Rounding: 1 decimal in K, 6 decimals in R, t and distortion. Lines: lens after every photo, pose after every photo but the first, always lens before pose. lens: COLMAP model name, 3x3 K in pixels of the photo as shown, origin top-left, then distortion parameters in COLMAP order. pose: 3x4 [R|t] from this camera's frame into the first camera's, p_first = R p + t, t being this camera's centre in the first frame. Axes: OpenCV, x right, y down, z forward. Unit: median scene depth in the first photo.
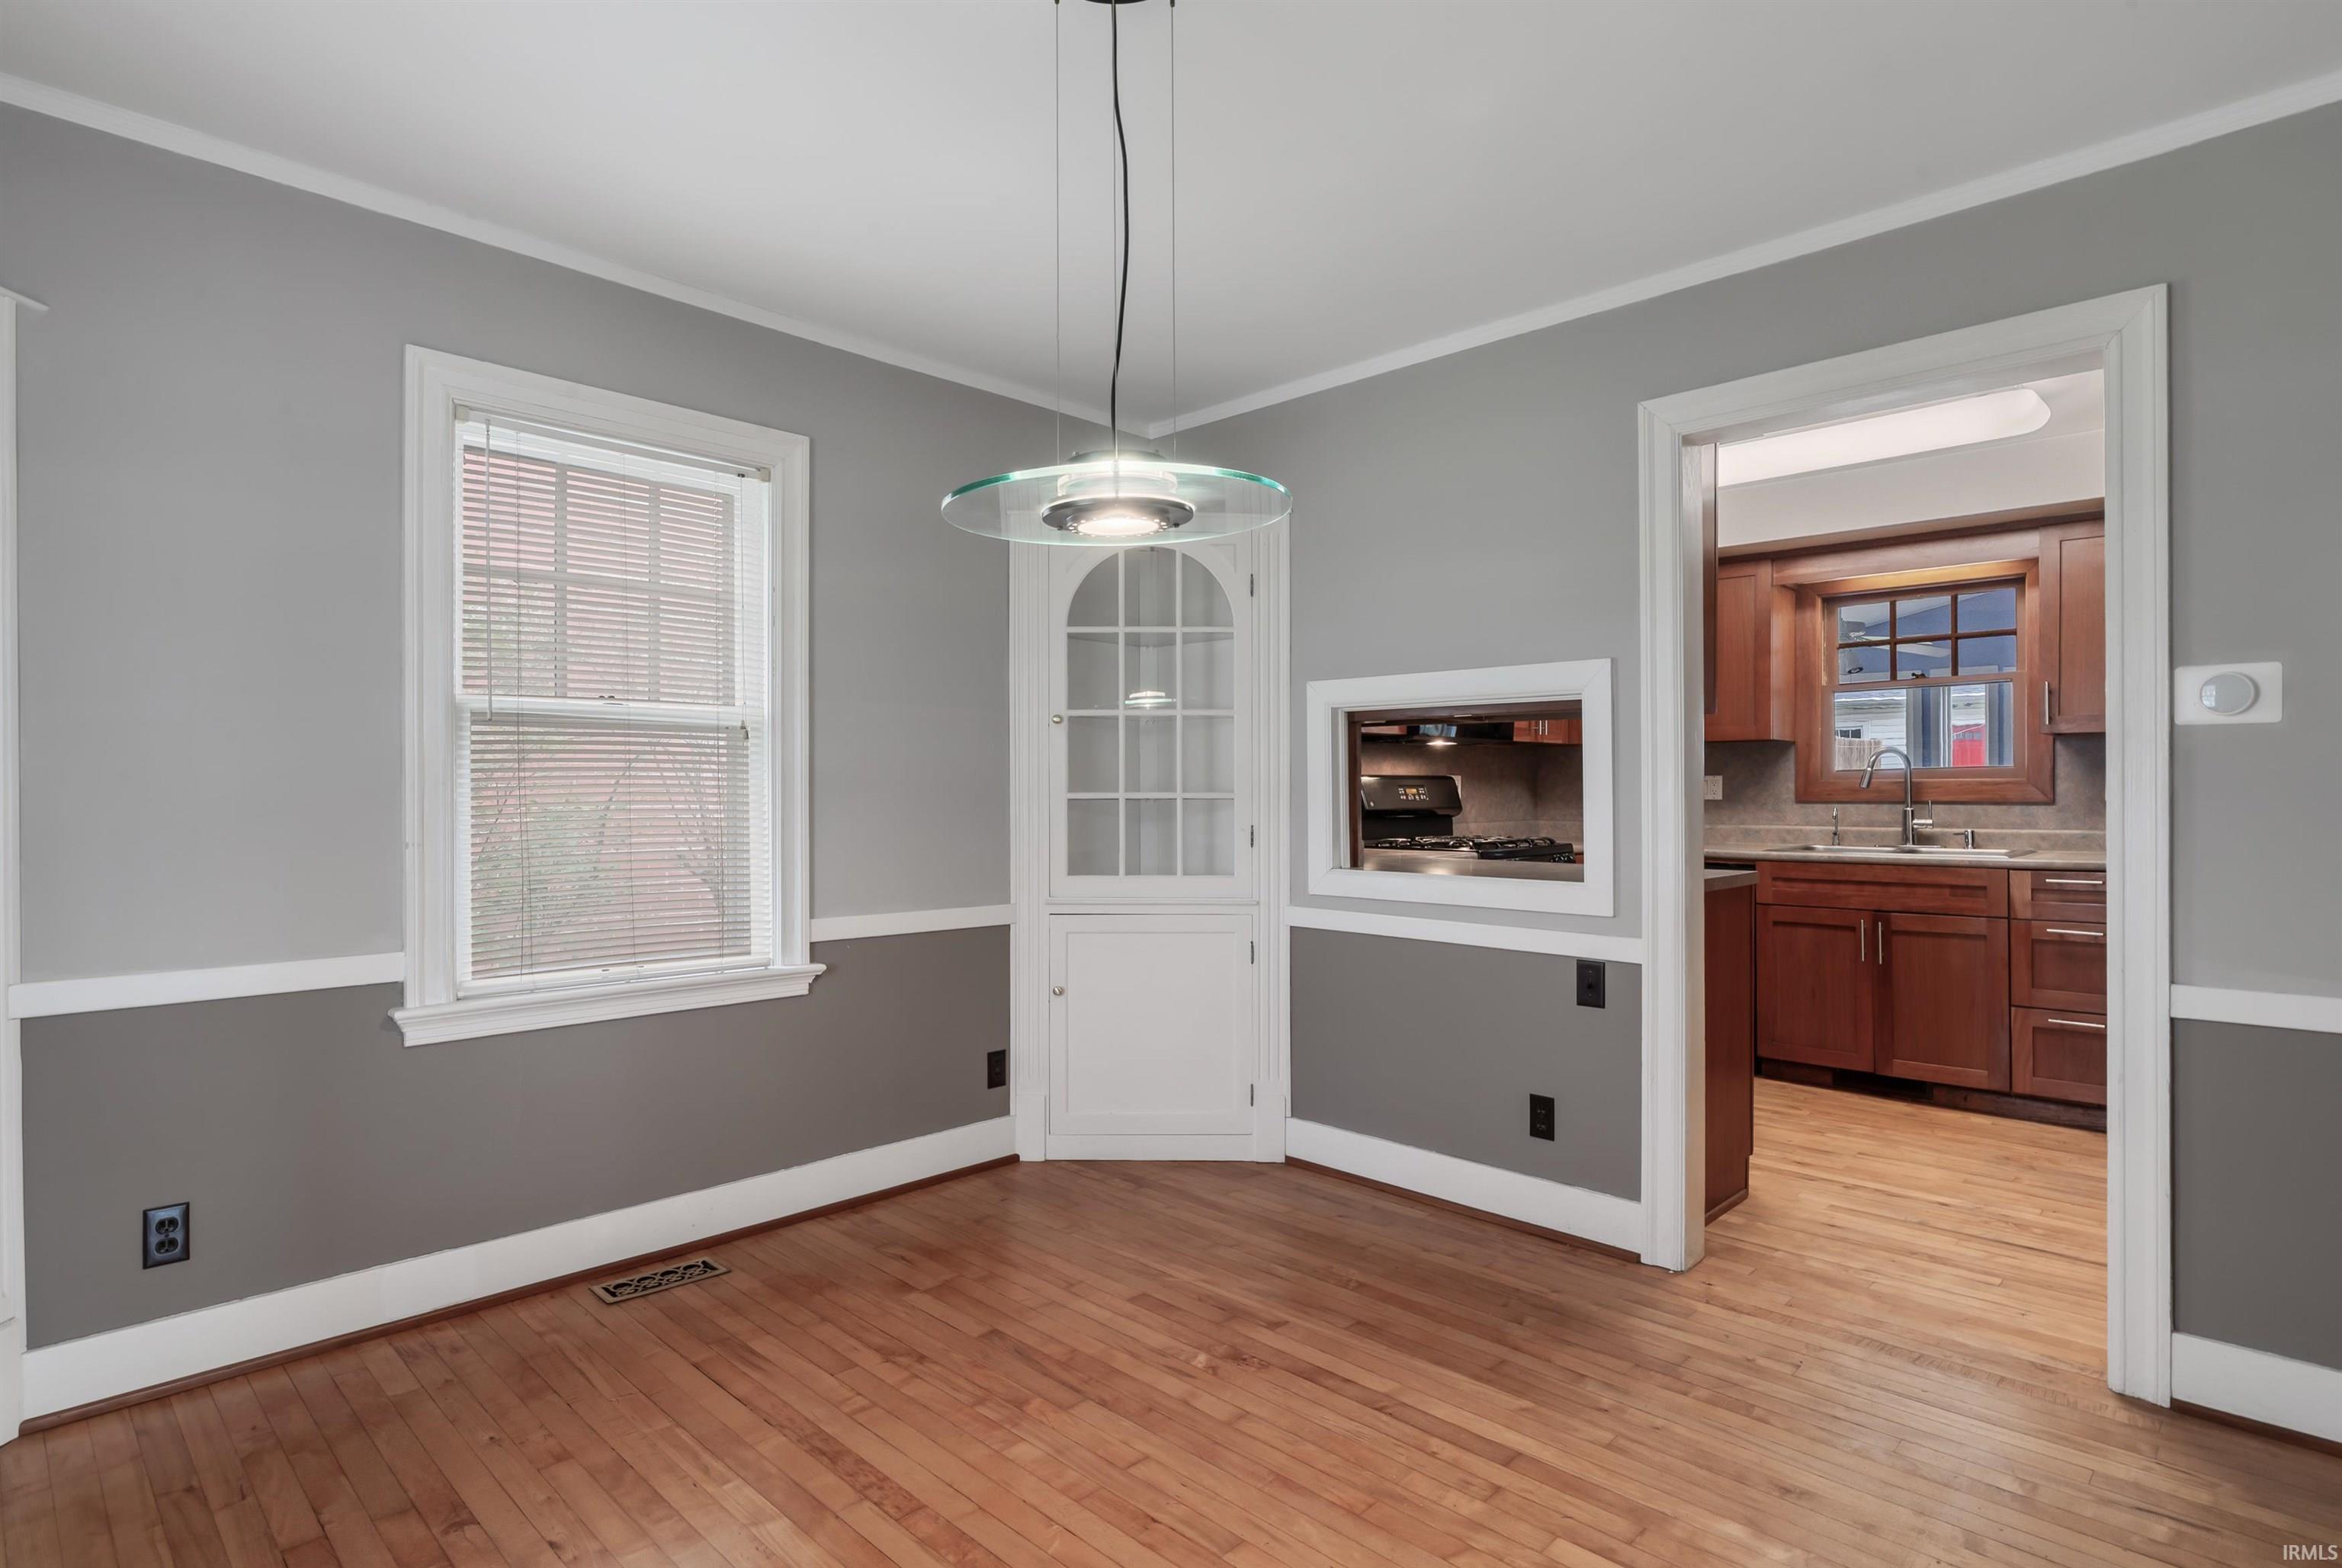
lens RADIAL K [[1192.9, 0, 1171.0], [0, 1192.9, 784.0], [0, 0, 1]] dist [0.004145, 0.000310]
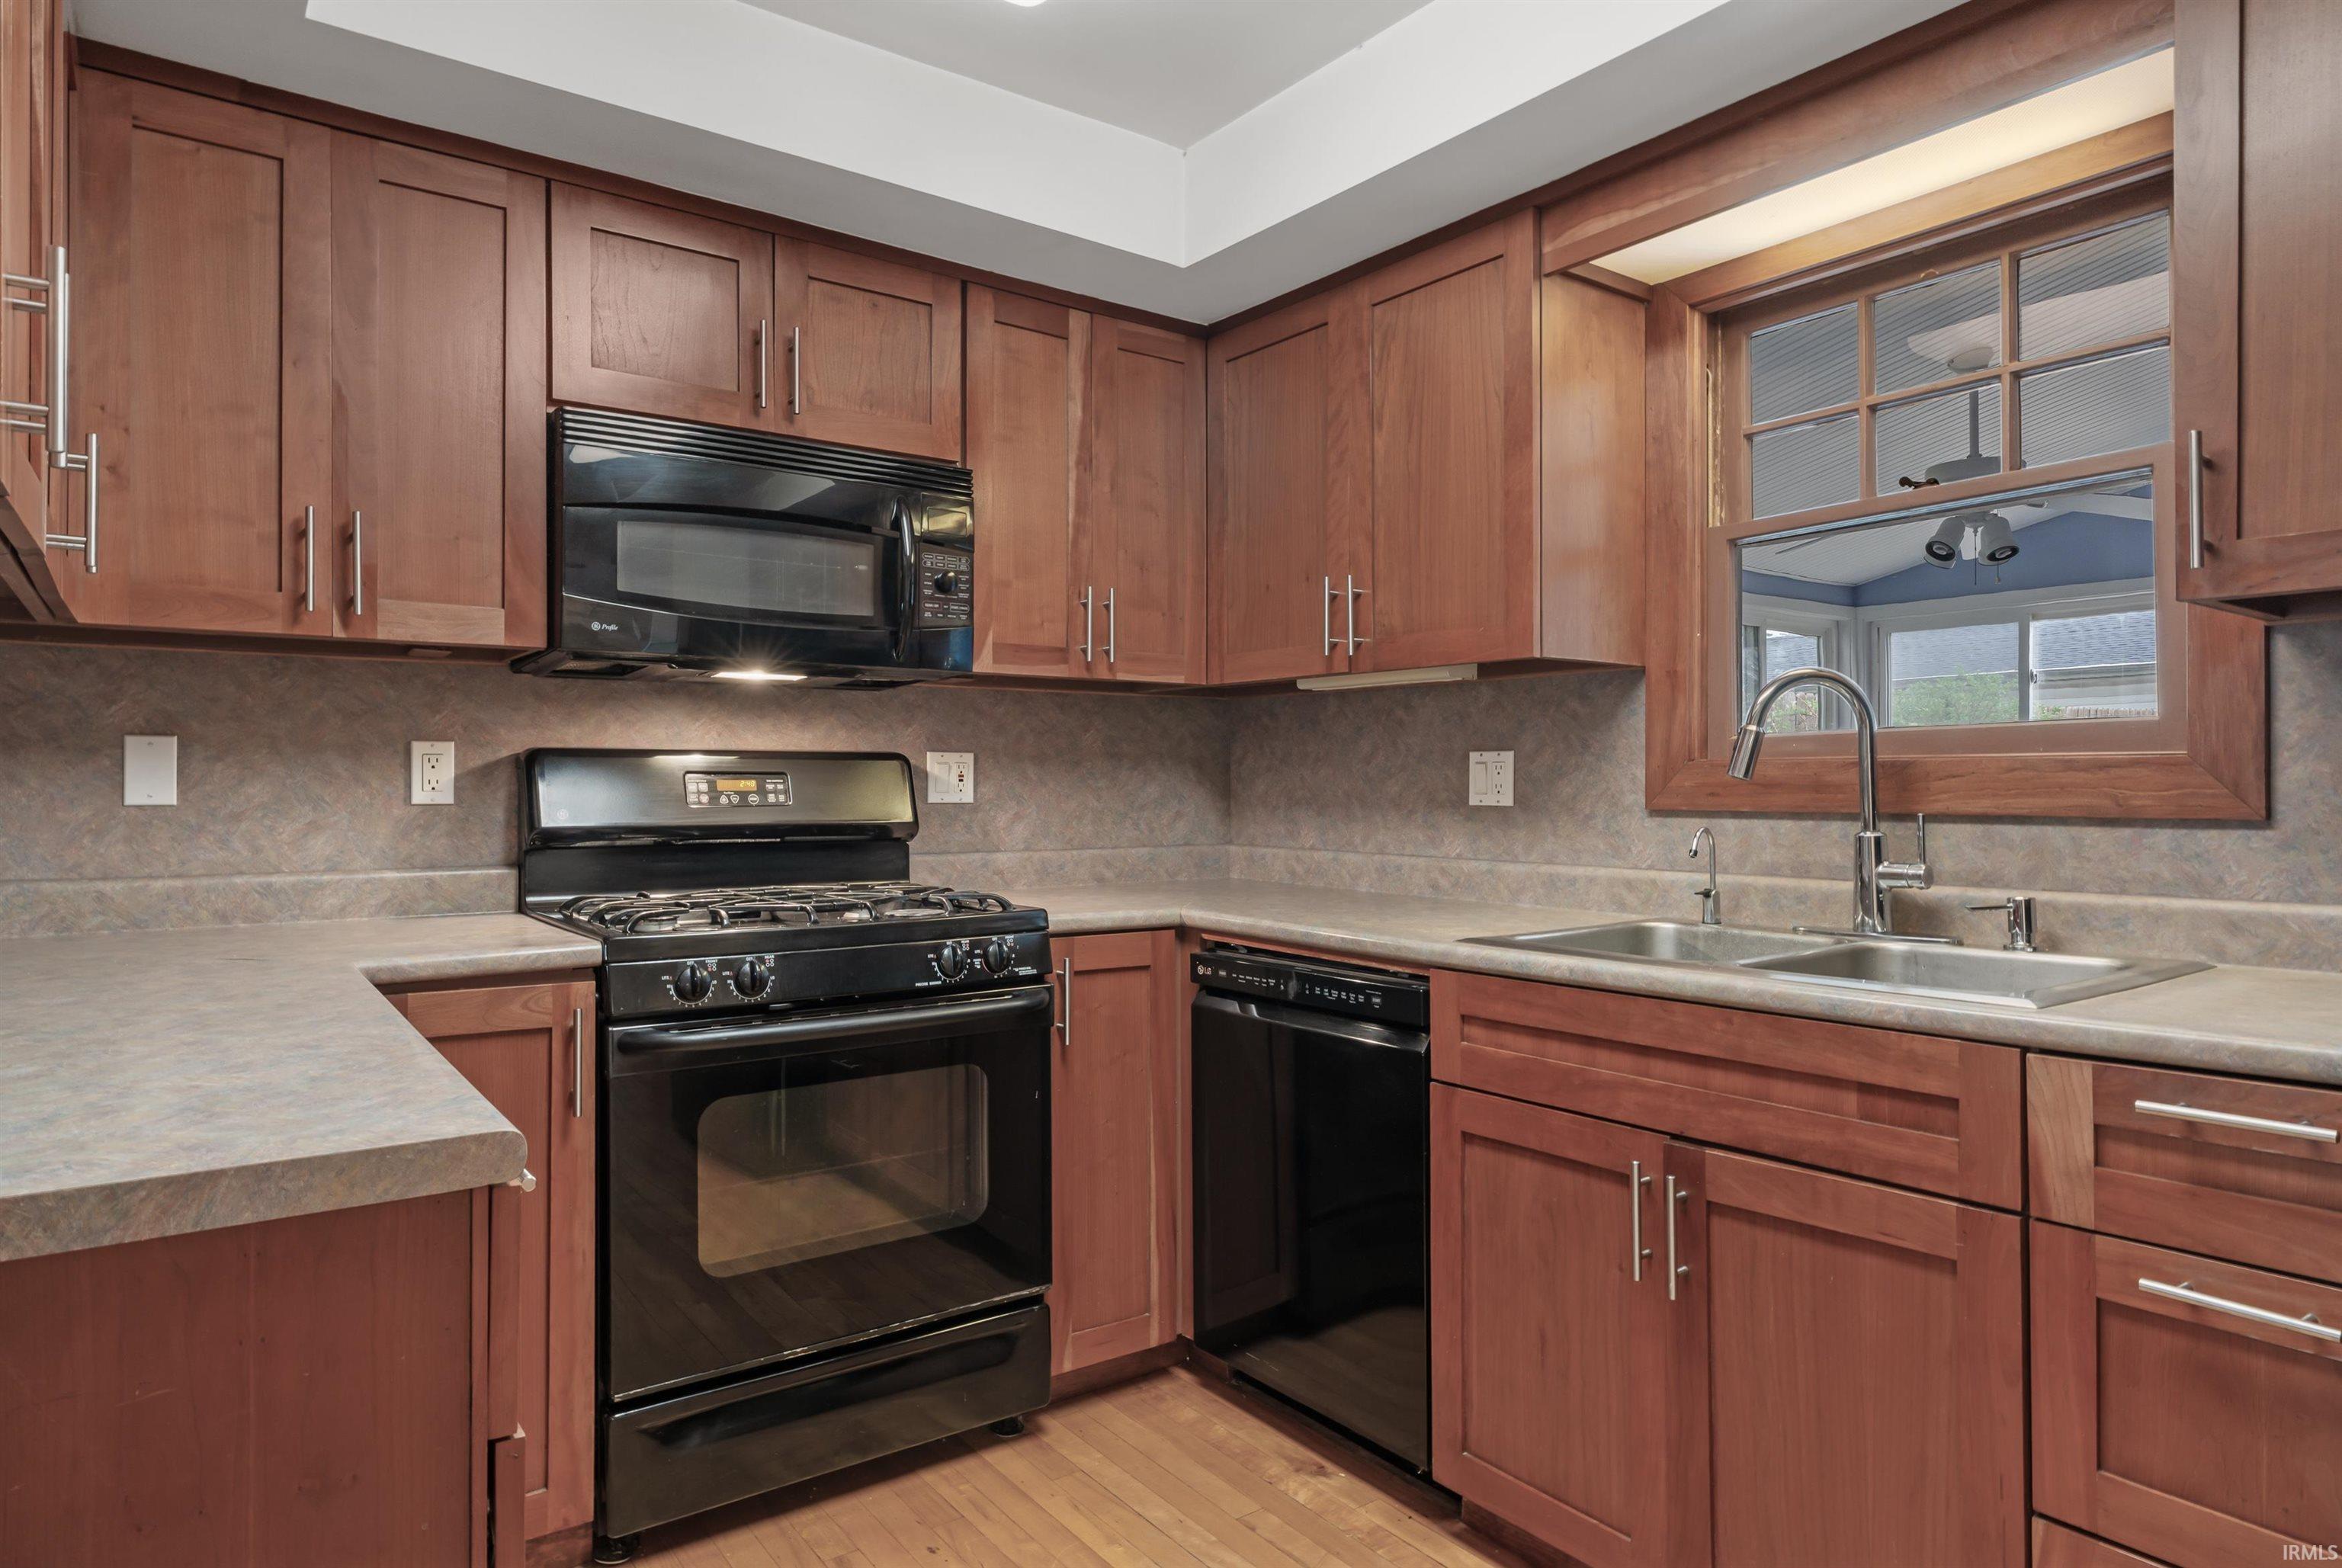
lens RADIAL K [[1360.7, 0, 1171.0], [0, 1360.7, 784.0], [0, 0, 1]] dist [-0.004038, 0.002269]
pose [[0.986844, -0.001279, -0.161671, 0.489136], [0.002211, 0.999982, 0.005589, 0.002414], [0.161661, -0.005873, 0.986829, 0.566553]]
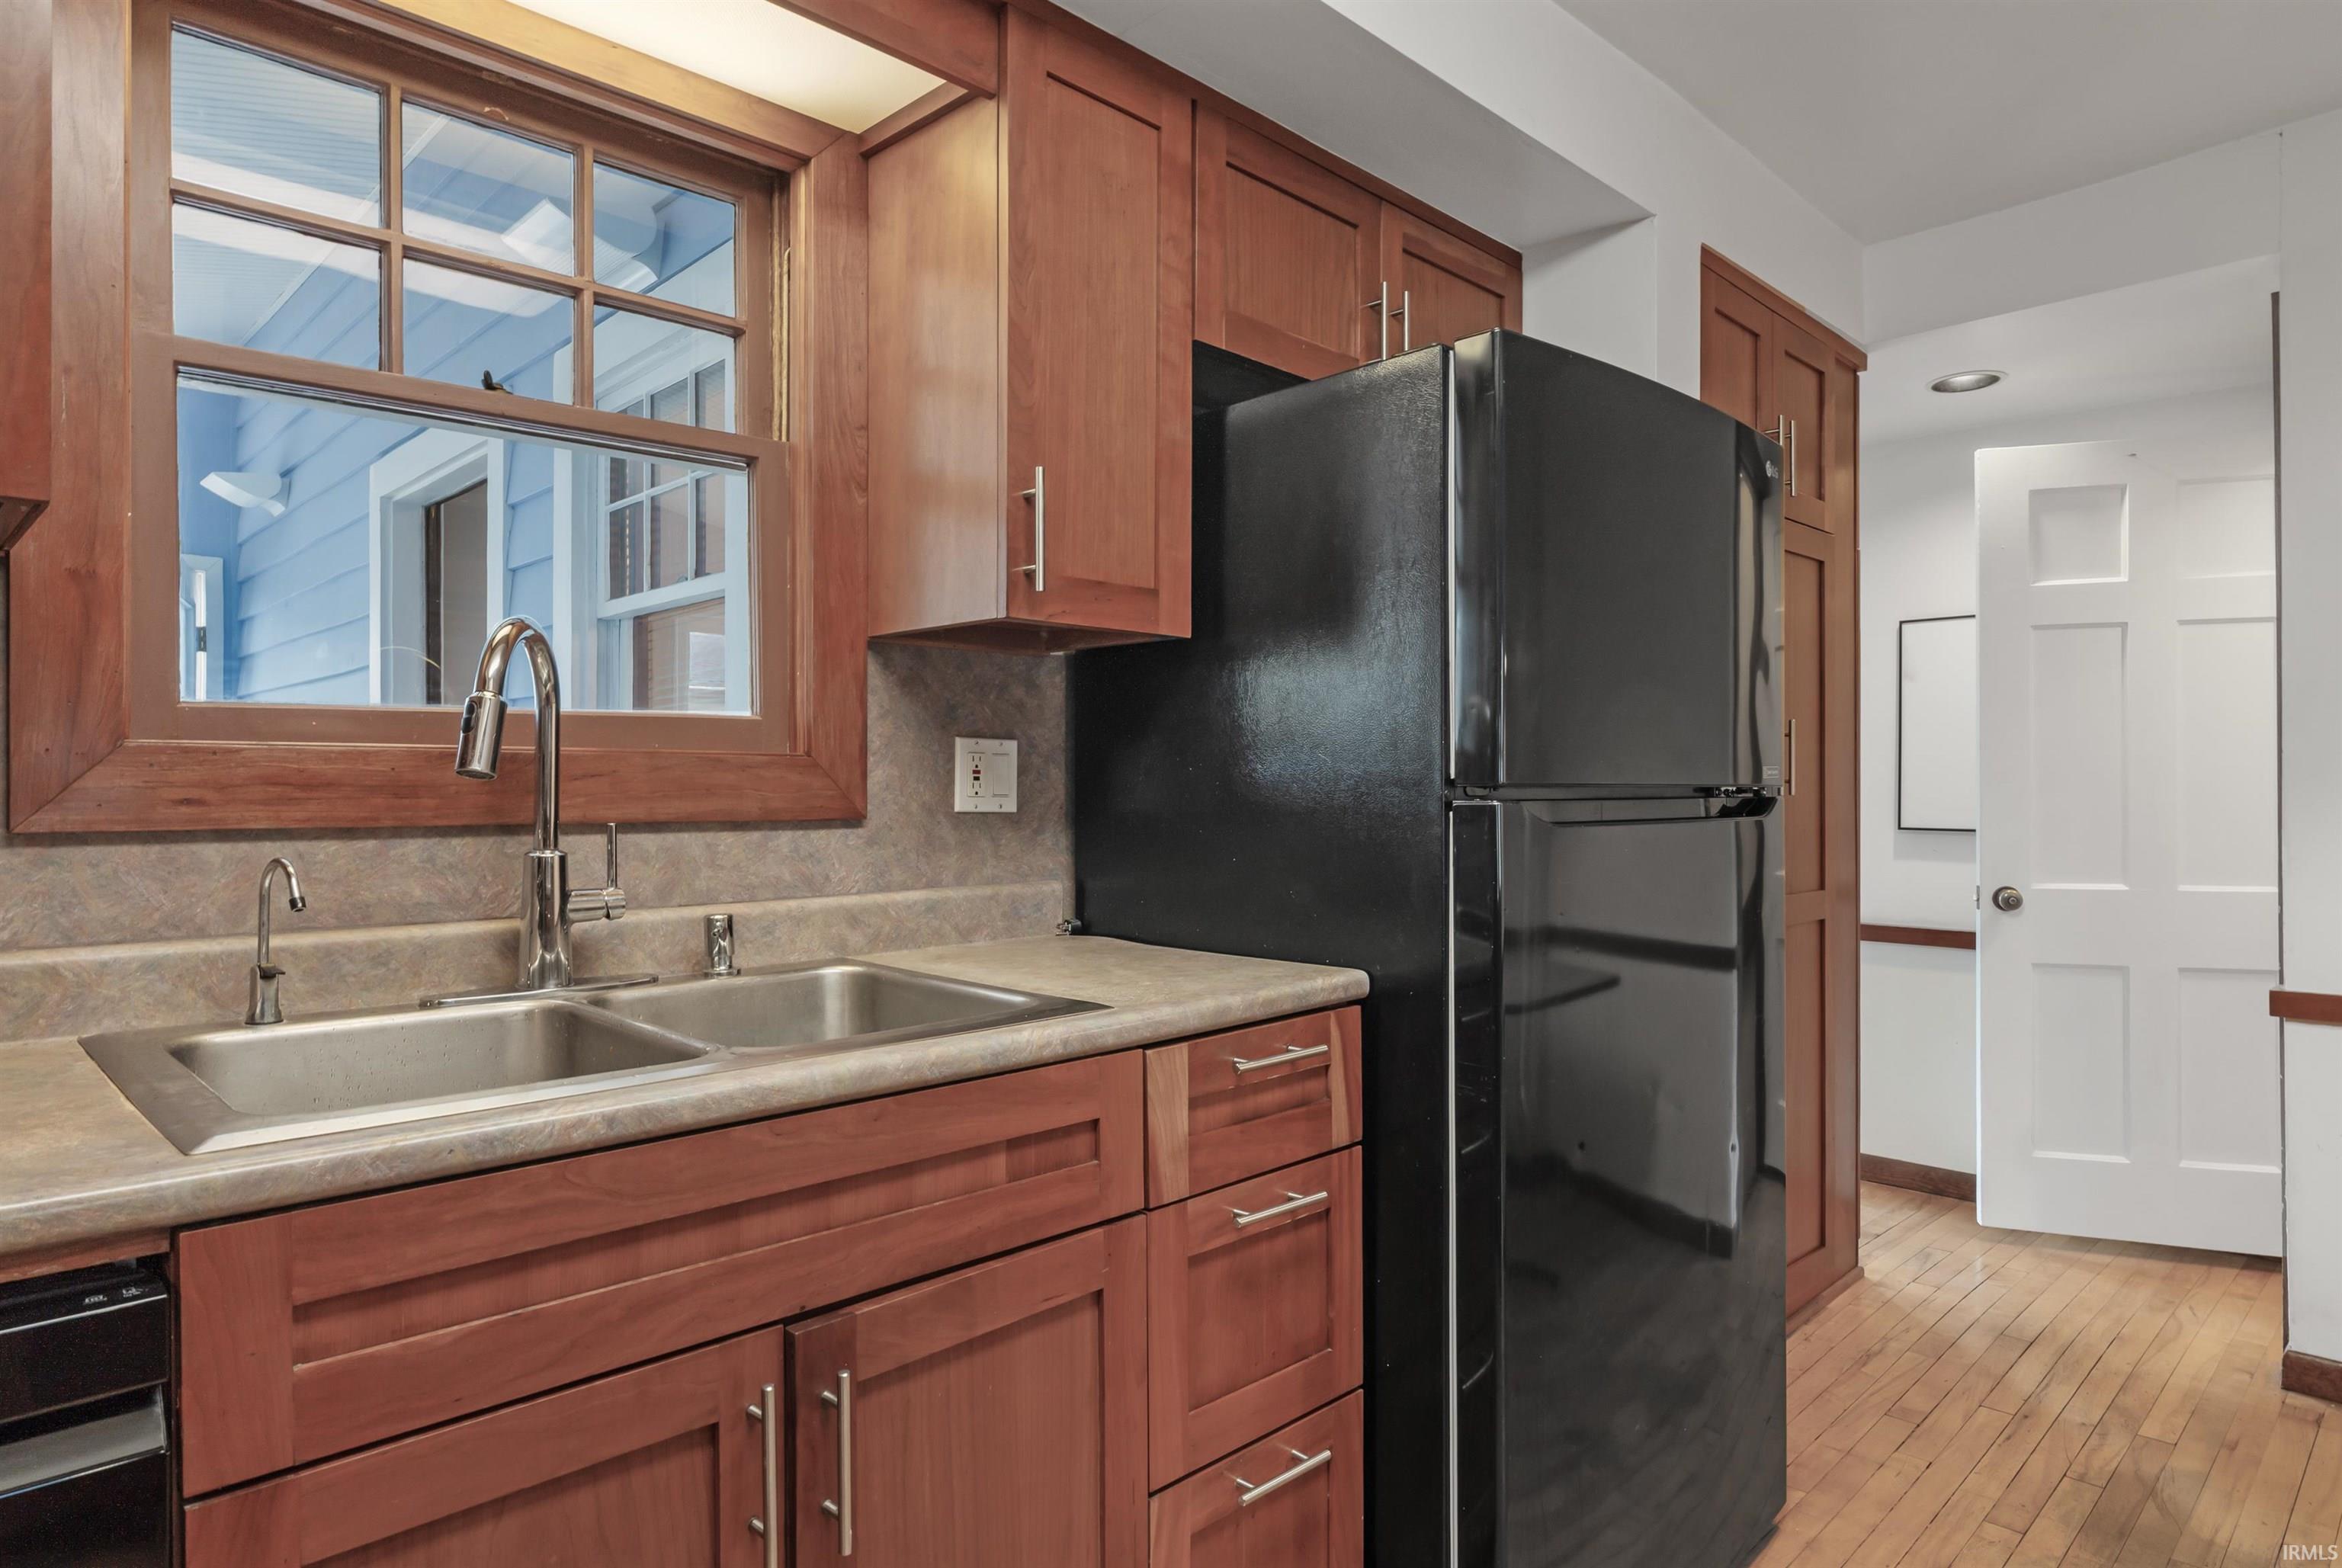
lens RADIAL K [[1360.7, 0, 1171.0], [0, 1360.7, 784.0], [0, 0, 1]] dist [-0.004038, 0.002269]
pose [[0.014368, 0.001213, 0.999896, 0.319388], [-0.009079, 0.999958, -0.001083, 0.004201], [-0.999856, -0.009062, 0.014378, 0.886412]]
